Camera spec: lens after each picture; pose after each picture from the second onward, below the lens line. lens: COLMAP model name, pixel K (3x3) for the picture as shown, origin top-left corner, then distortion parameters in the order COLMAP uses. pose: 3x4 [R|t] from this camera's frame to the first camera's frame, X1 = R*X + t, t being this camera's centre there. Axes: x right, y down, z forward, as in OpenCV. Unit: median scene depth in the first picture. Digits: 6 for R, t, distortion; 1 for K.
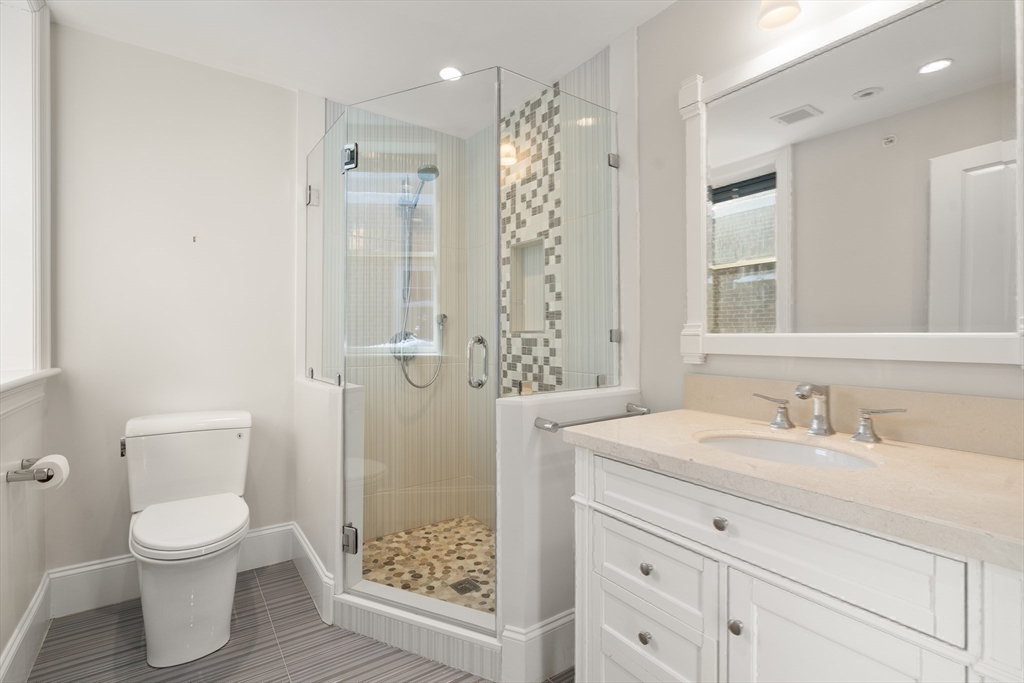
lens RADIAL K [[472.1, 0, 512.2], [0, 472.1, 337.8], [0, 0, 1]] dist [-0.002122, -0.001181]
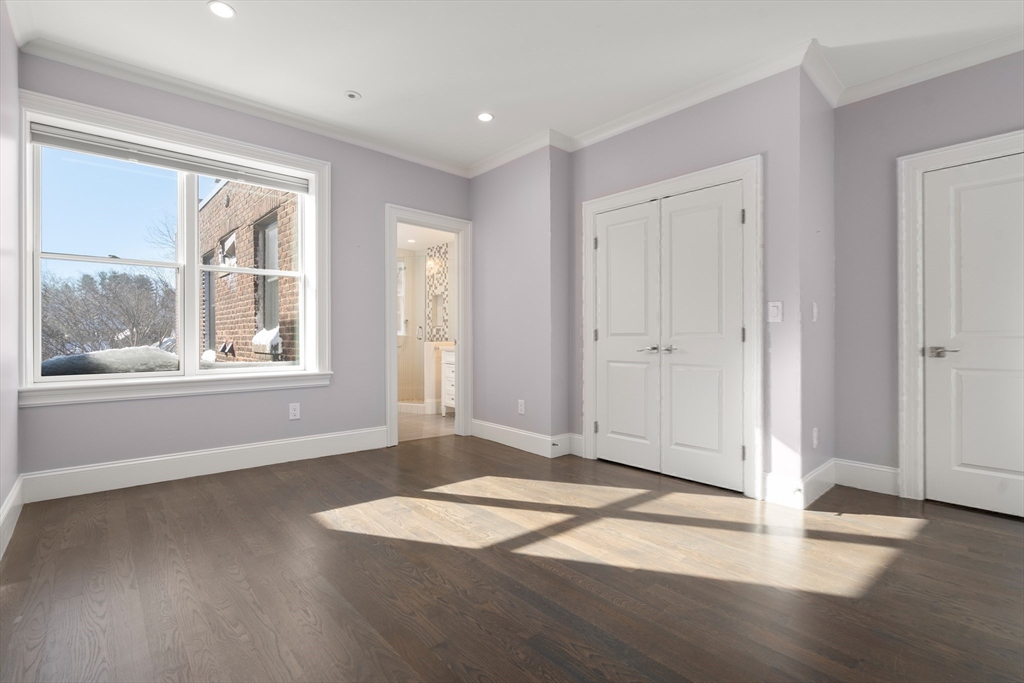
lens RADIAL K [[472.1, 0, 508.2], [0, 472.1, 336.7], [0, 0, 1]] dist [-0.002122, -0.001181]
pose [[0.994208, 0.004751, 0.107367, 0.154647], [-0.004027, 0.999968, -0.006959, 0.071395], [-0.107397, 0.006487, 0.994195, -1.942944]]
